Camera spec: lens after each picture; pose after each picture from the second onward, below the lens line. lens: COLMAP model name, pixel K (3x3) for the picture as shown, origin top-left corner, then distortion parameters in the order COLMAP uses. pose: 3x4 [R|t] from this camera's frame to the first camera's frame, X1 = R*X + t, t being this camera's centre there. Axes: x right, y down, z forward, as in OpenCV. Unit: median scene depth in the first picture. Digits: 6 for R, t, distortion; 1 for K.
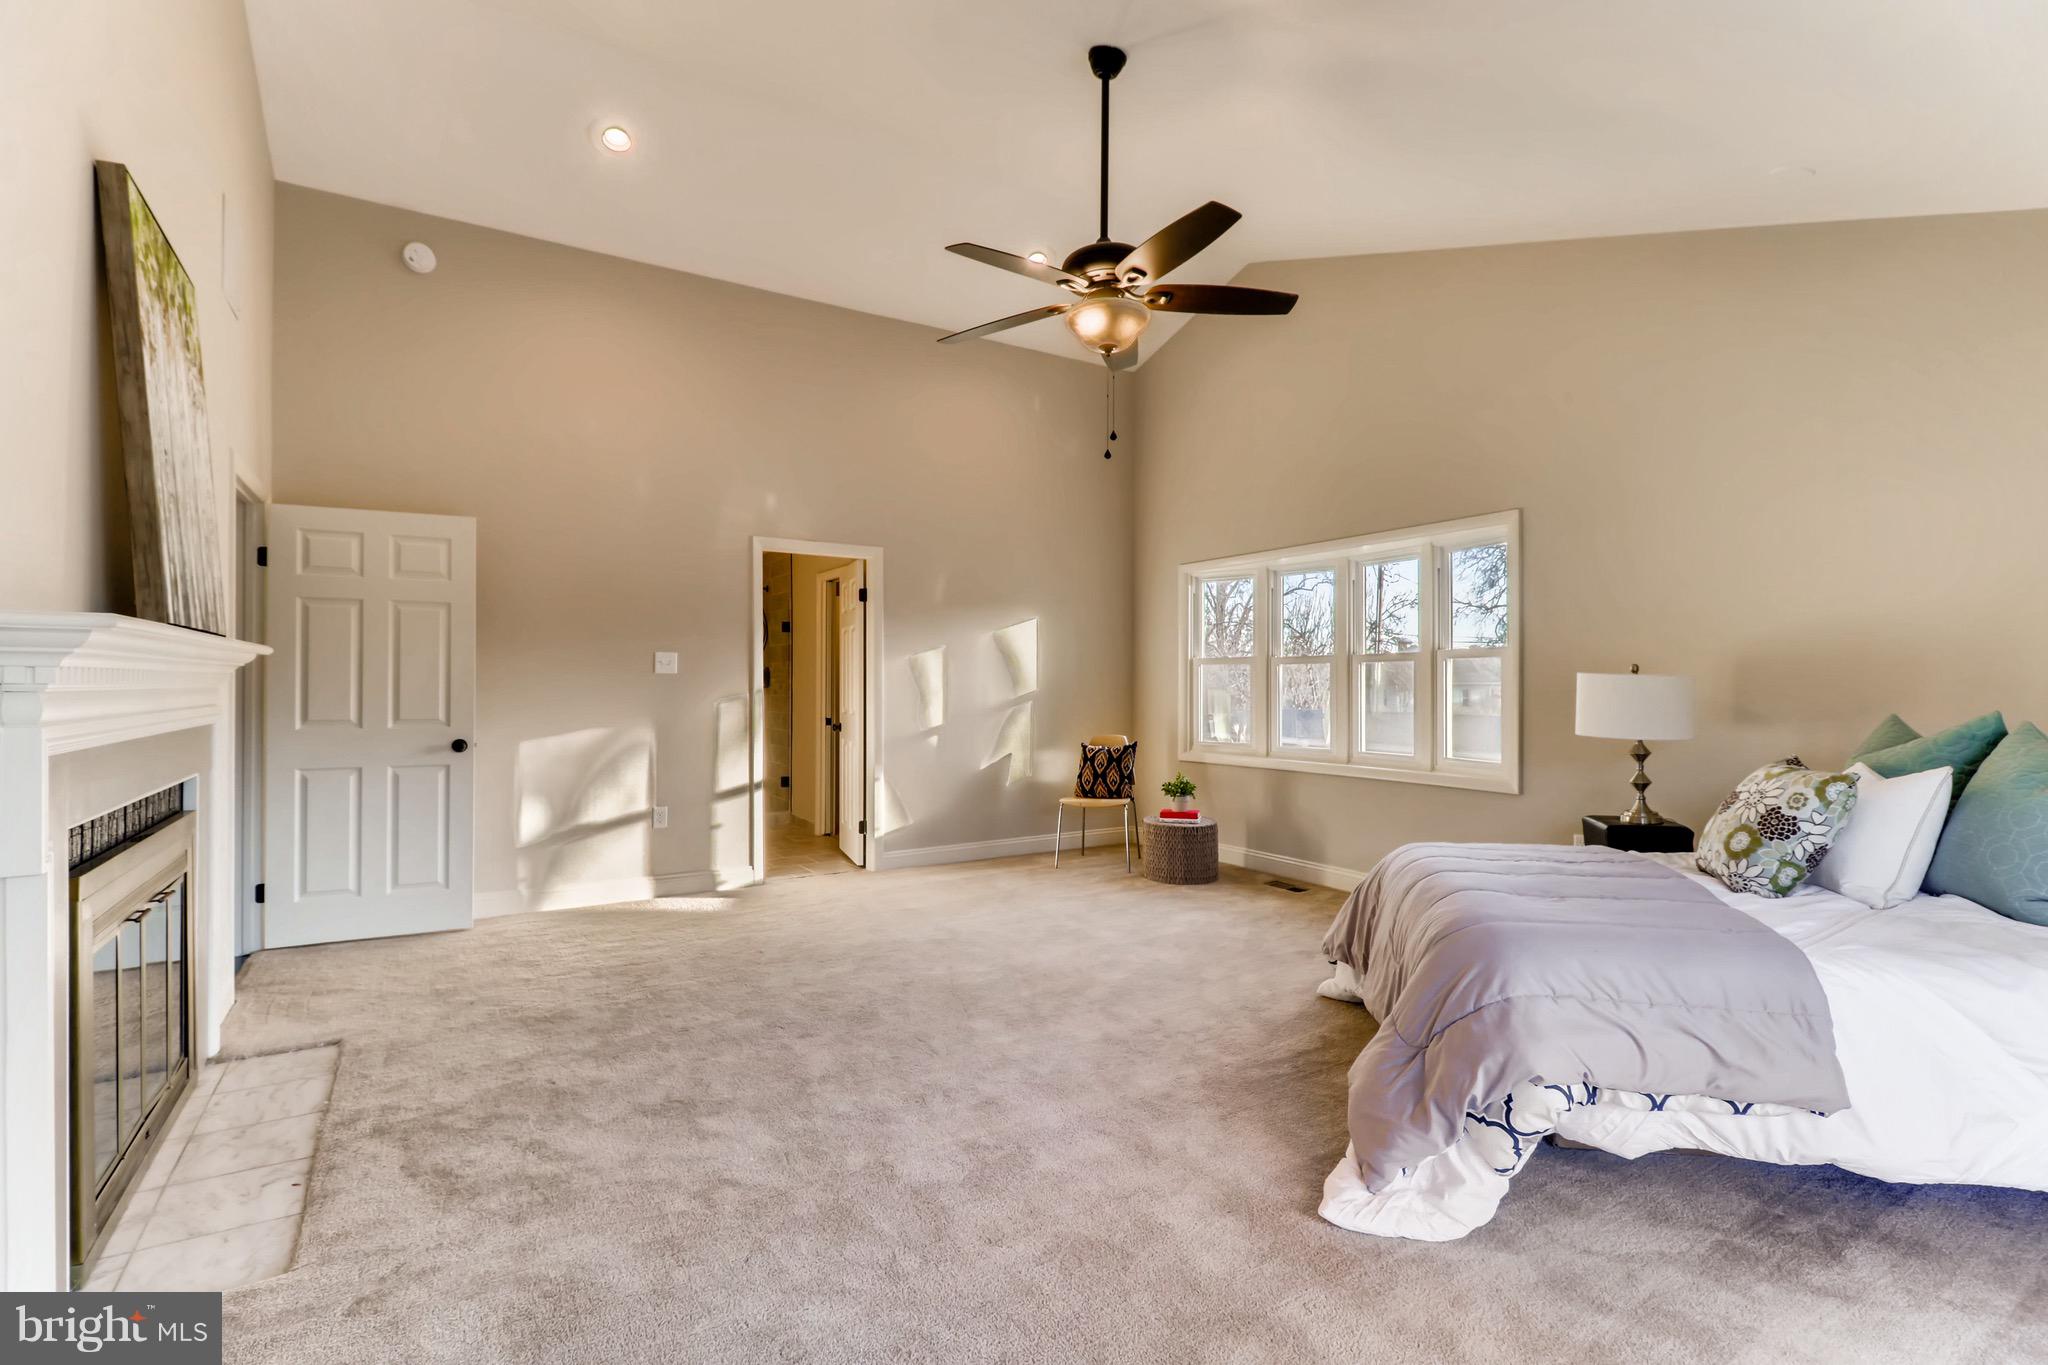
lens RADIAL K [[947.4, 0, 1021.4], [0, 947.4, 679.4], [0, 0, 1]] dist [0.010795, -0.008086]
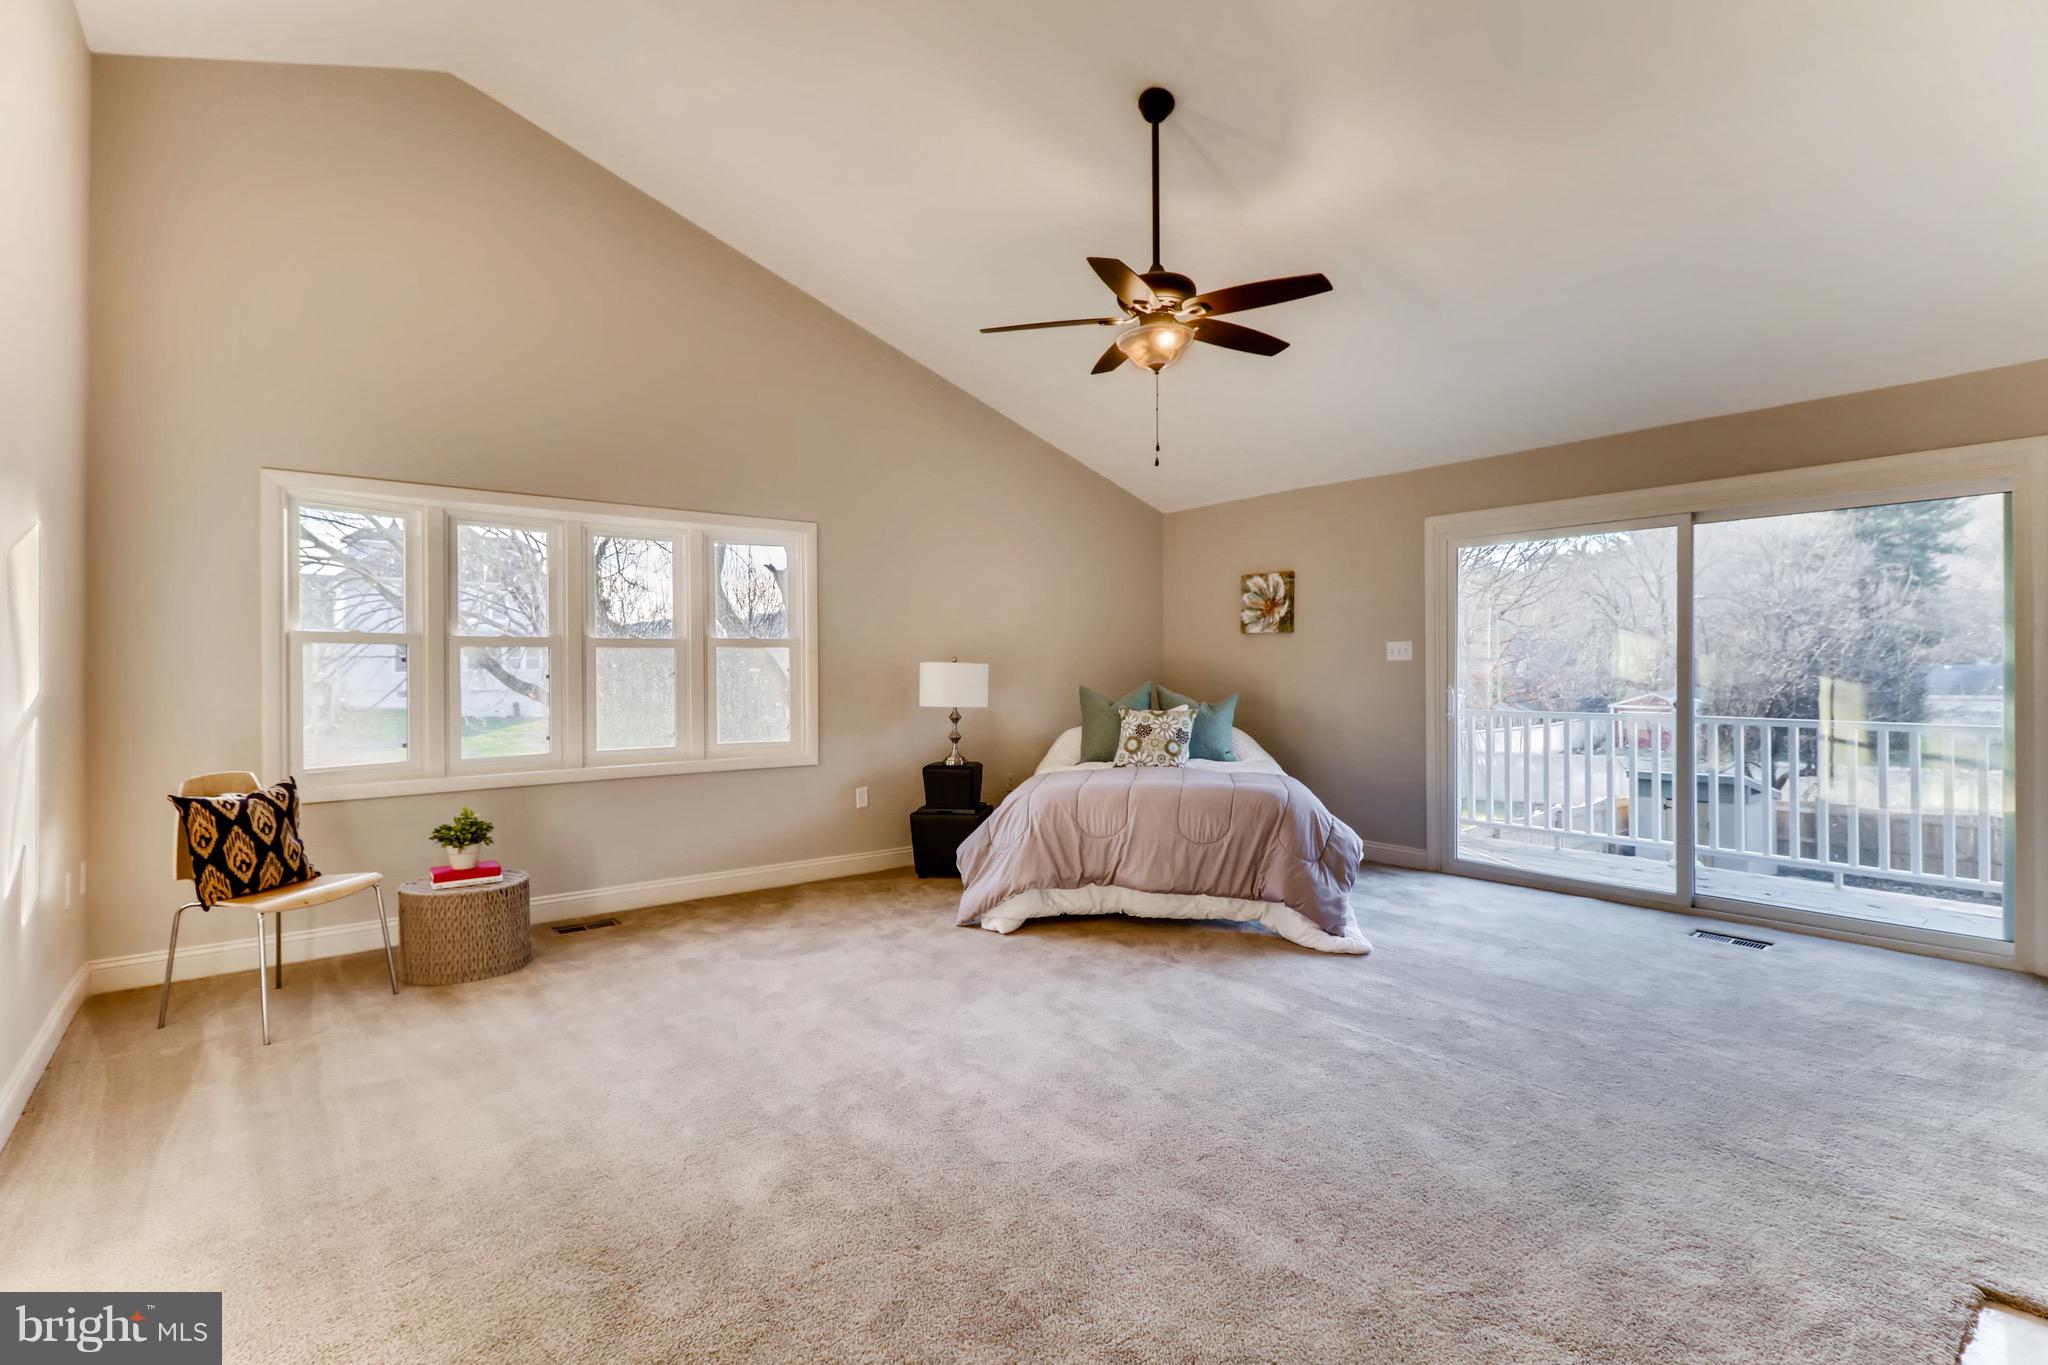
lens RADIAL K [[947.4, 0, 1019.7], [0, 947.4, 677.9], [0, 0, 1]] dist [0.010795, -0.008086]
pose [[-0.113798, -0.007820, 0.993473, -0.543015], [0.001663, 0.999966, 0.008061, 0.003508], [-0.993502, 0.002569, -0.113782, 0.707382]]
